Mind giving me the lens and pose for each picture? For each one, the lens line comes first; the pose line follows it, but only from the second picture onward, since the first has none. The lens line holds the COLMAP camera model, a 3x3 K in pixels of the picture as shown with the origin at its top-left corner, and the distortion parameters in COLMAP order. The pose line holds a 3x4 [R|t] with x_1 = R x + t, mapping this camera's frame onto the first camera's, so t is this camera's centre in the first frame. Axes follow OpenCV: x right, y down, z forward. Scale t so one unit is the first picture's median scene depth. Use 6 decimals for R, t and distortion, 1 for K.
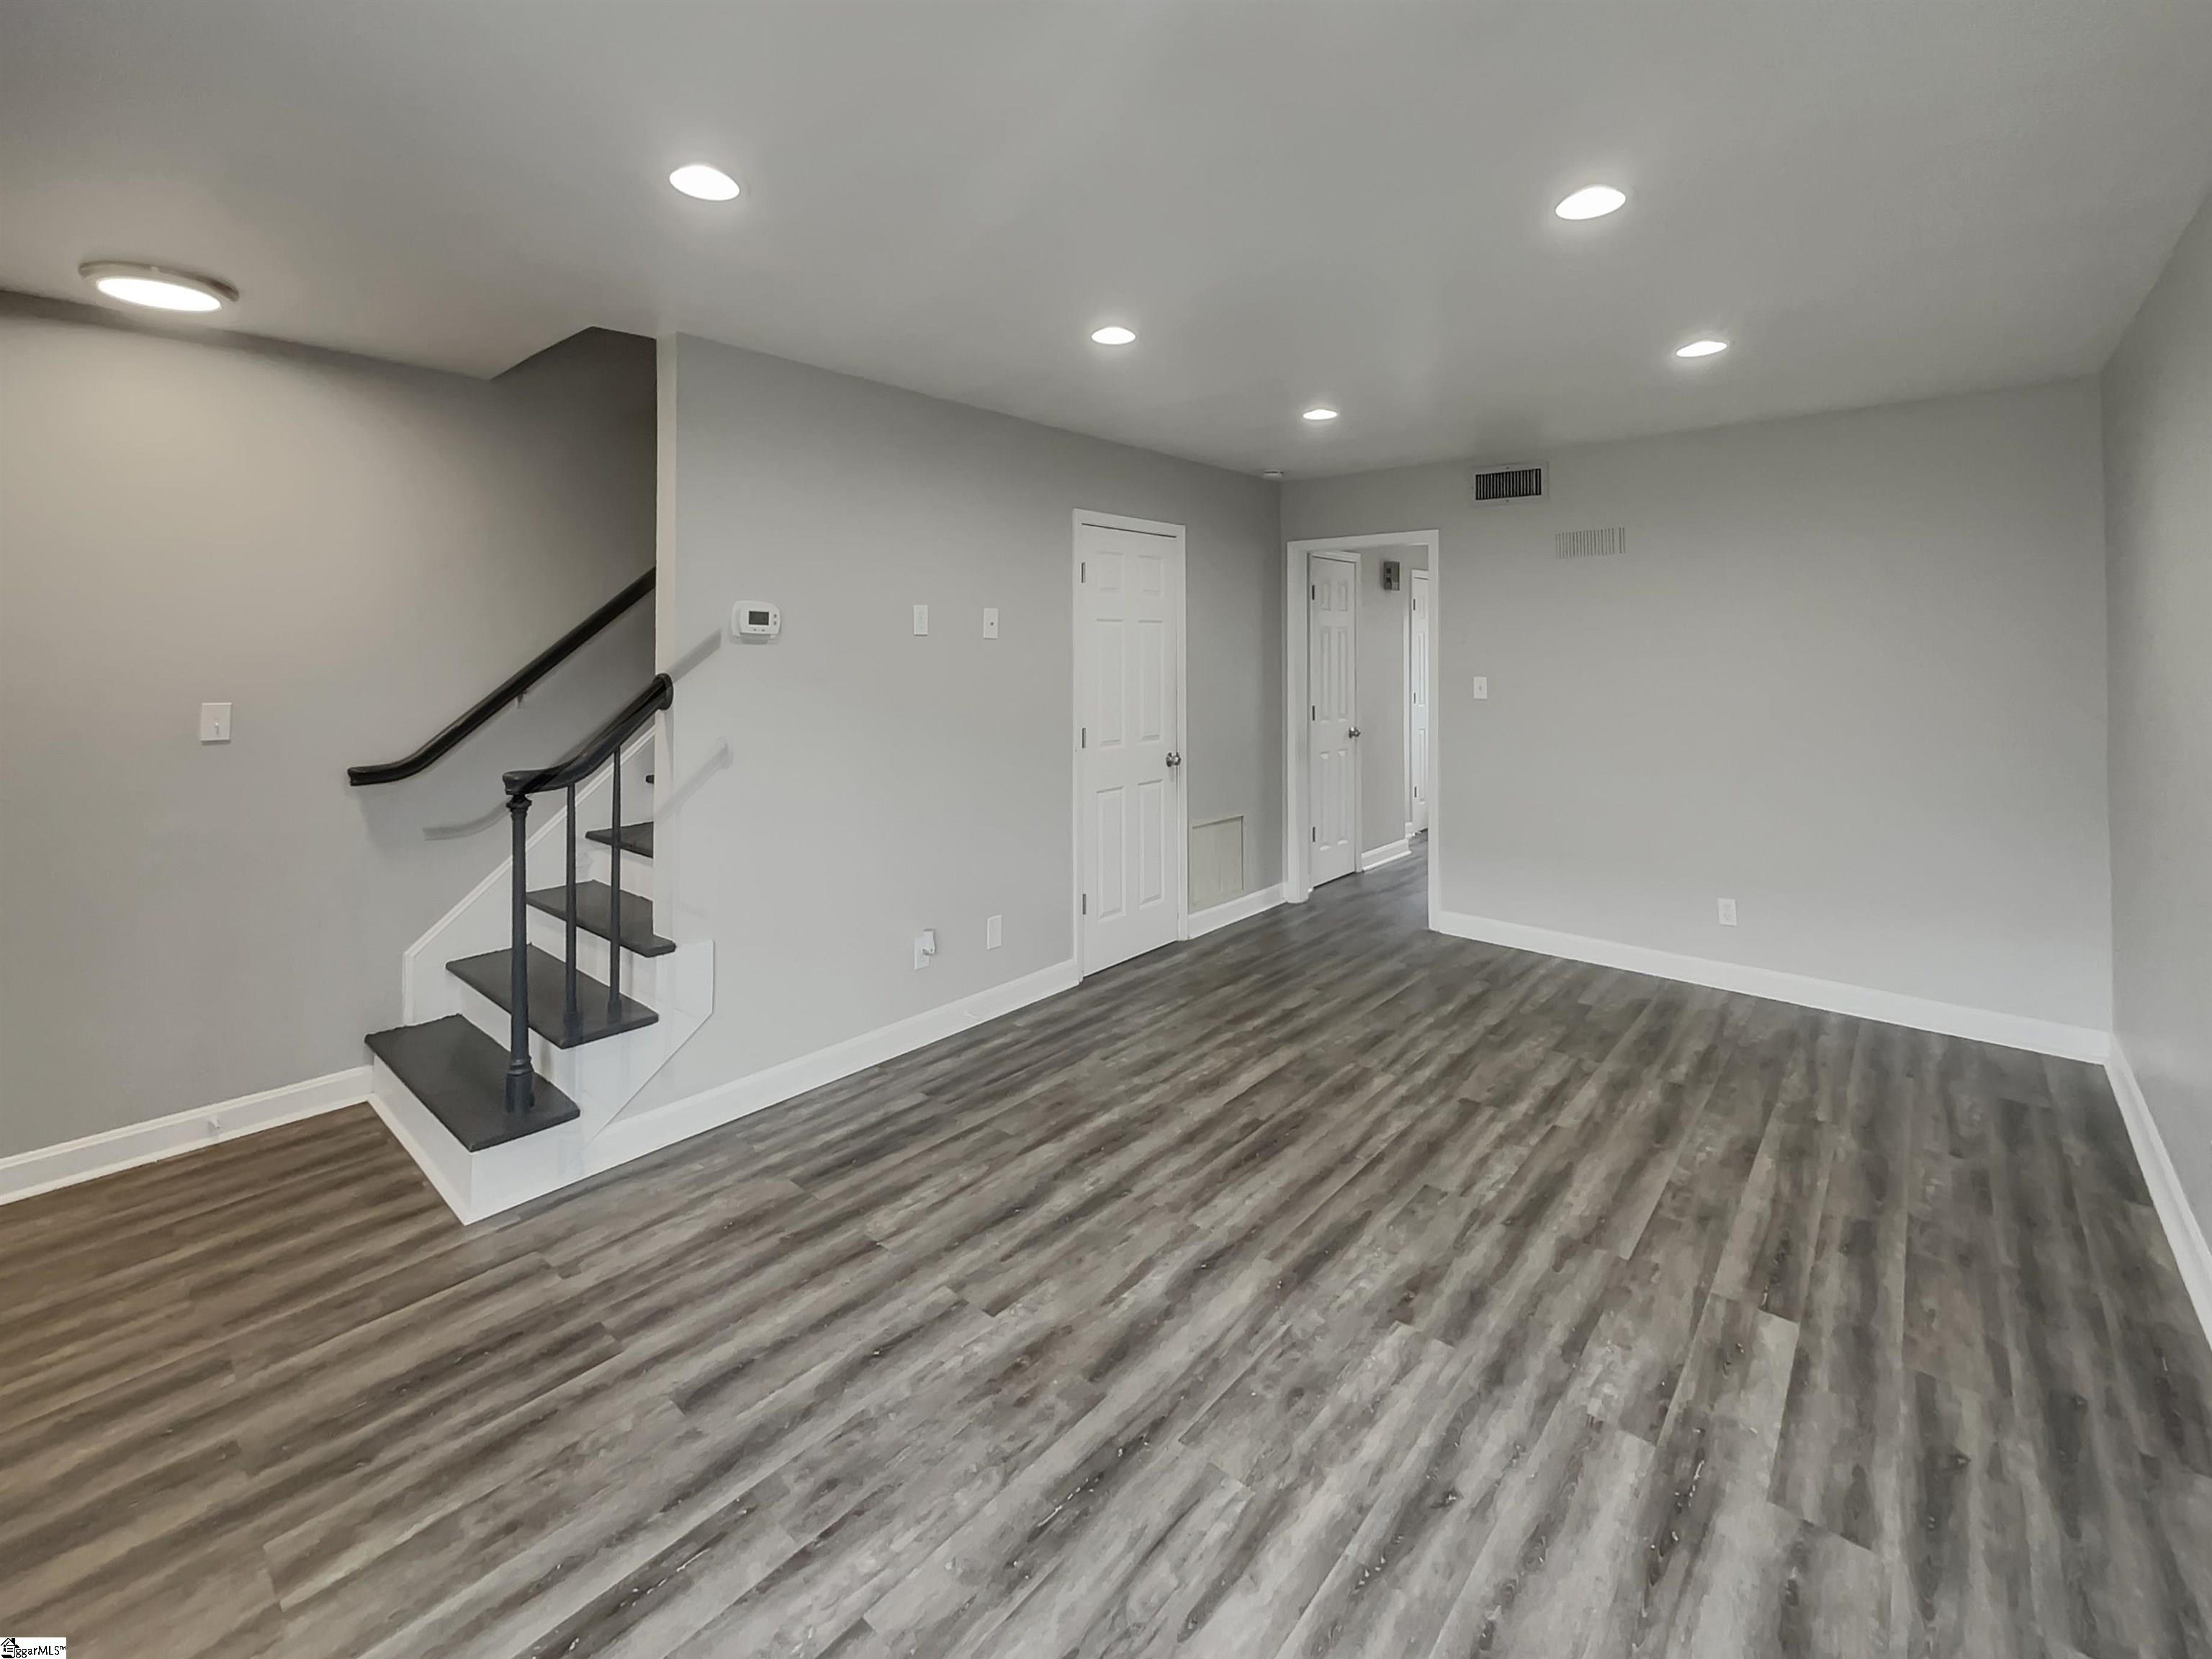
lens RADIAL K [[923.9, 0, 1112.9], [0, 923.9, 820.0], [0, 0, 1]] dist [0.012090, 0.002132]
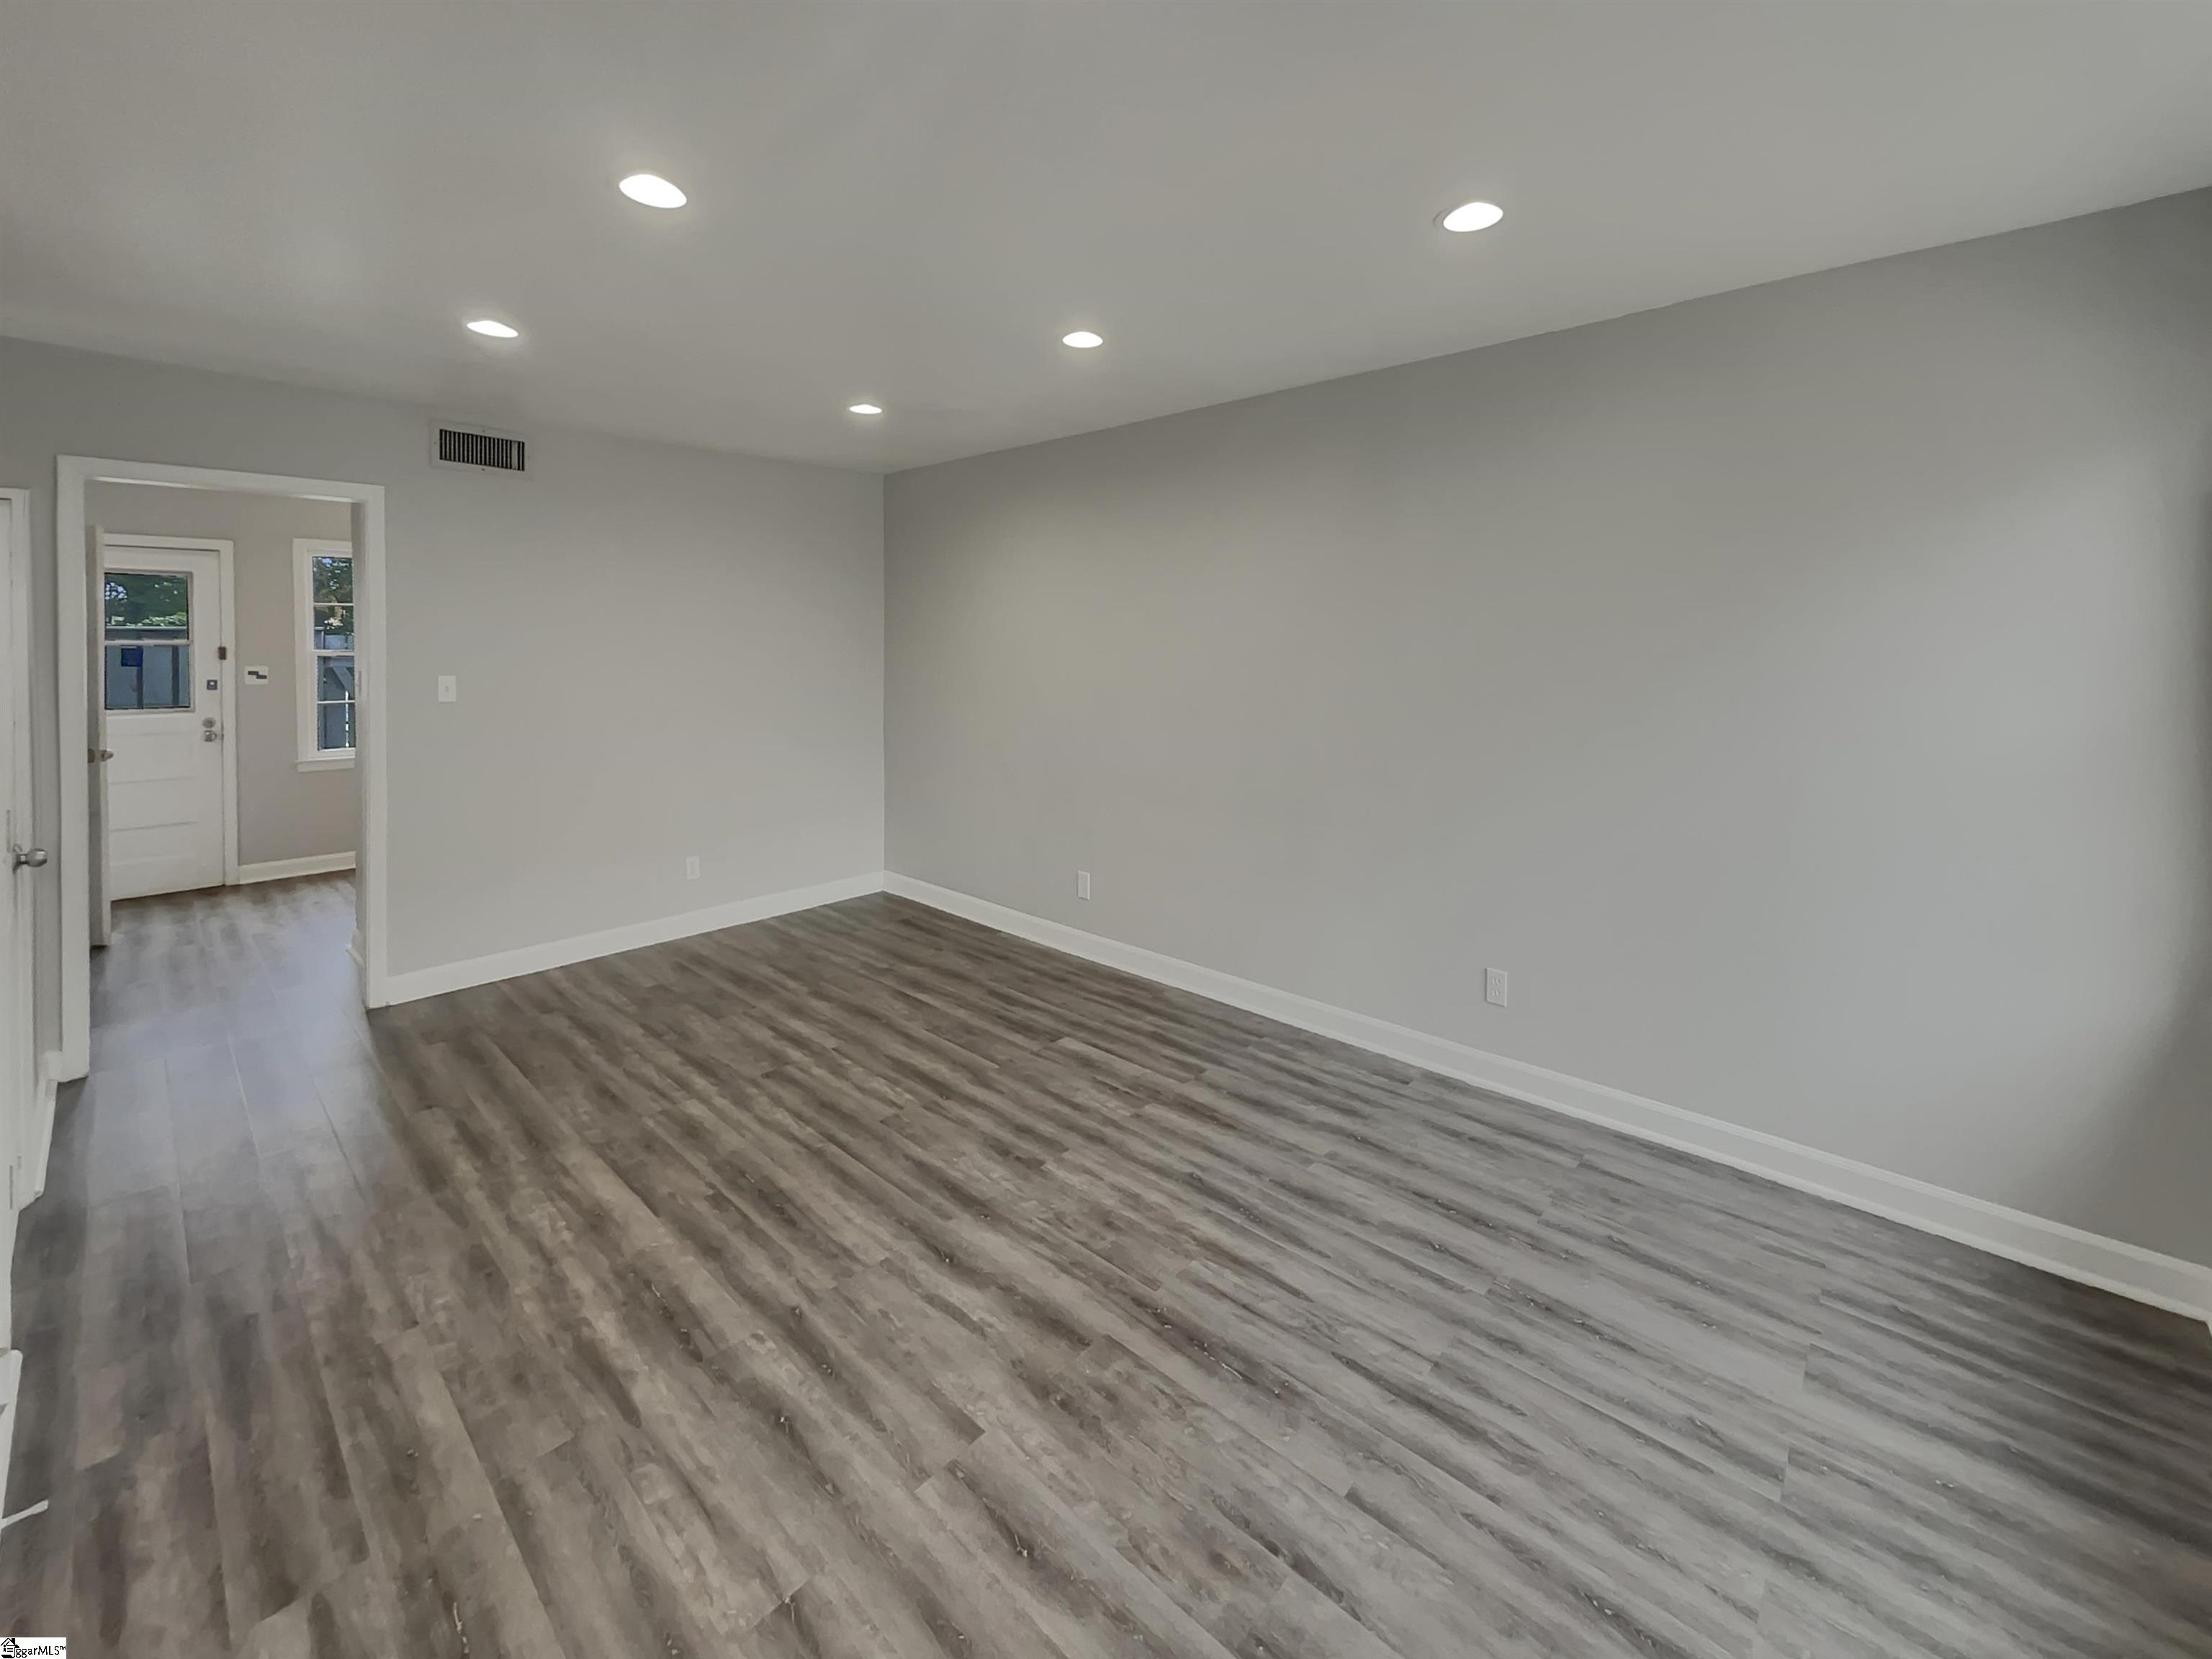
lens RADIAL K [[923.9, 0, 1112.6], [0, 923.9, 835.2], [0, 0, 1]] dist [0.012090, 0.002132]
pose [[0.036479, -0.205719, 0.977931, -0.864535], [0.188816, 0.962375, 0.195404, -0.132682], [-0.981335, 0.177521, 0.073949, 0.749106]]
